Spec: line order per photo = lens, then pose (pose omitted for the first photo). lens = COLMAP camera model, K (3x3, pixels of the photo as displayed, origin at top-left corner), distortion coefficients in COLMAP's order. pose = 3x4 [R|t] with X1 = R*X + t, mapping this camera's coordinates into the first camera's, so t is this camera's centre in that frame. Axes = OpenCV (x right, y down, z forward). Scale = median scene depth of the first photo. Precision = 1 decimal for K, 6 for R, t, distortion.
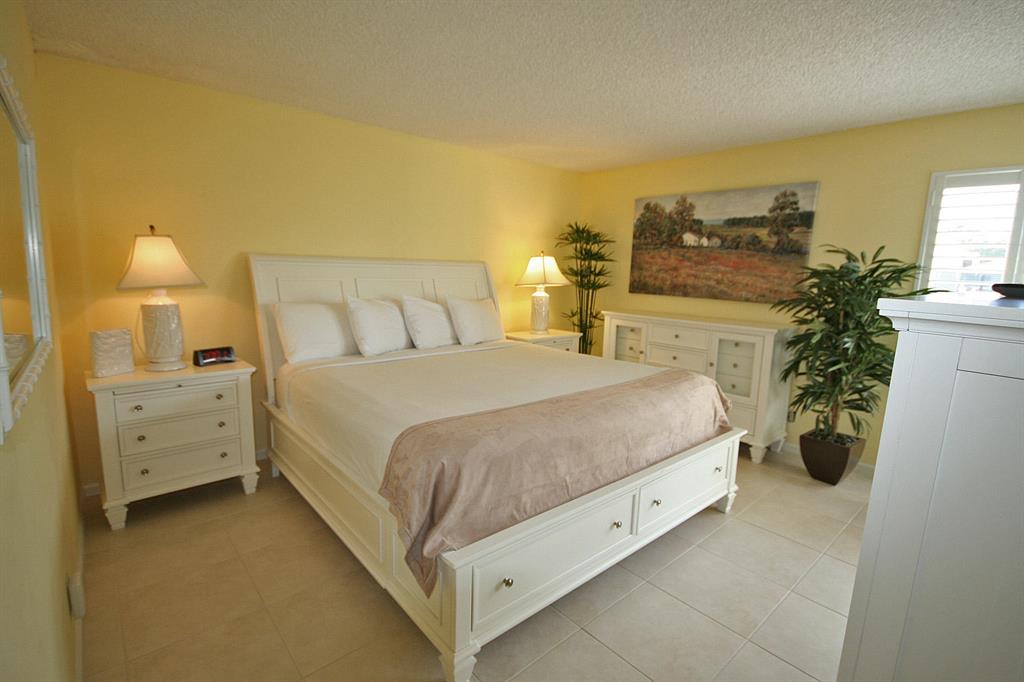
lens RADIAL K [[474.3, 0, 513.6], [0, 474.3, 342.7], [0, 0, 1]] dist [-0.001339, -0.004681]
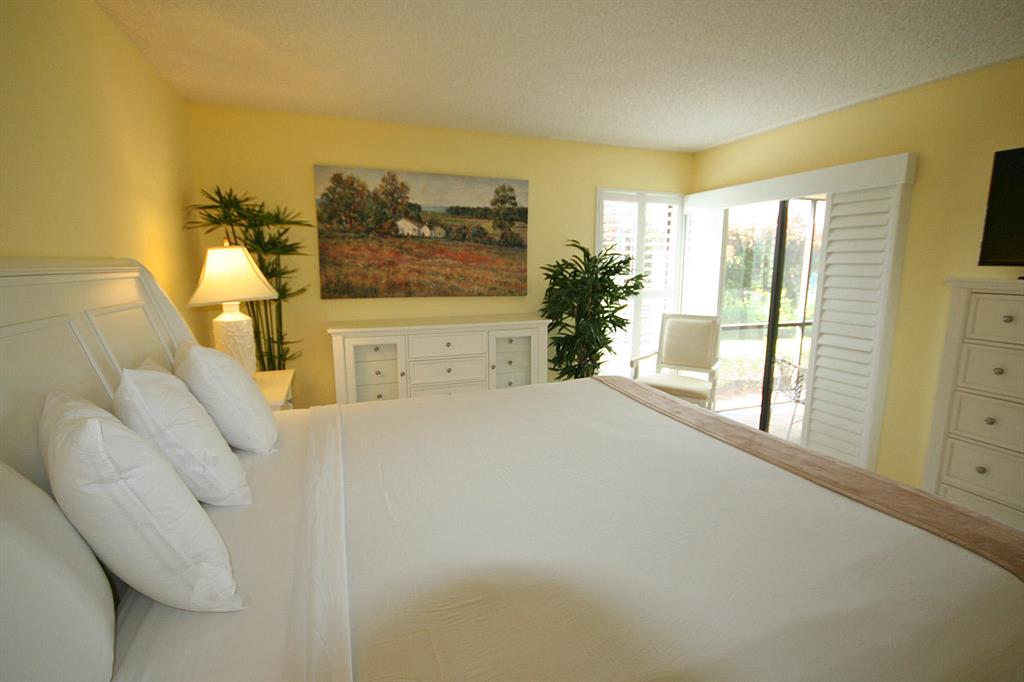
lens RADIAL K [[474.3, 0, 511.8], [0, 474.3, 339.0], [0, 0, 1]] dist [-0.001339, -0.004681]
pose [[0.349989, -0.174232, 0.920408, -0.366535], [0.155564, 0.979718, 0.126306, -0.105974], [-0.923746, 0.098977, 0.369995, 0.557094]]
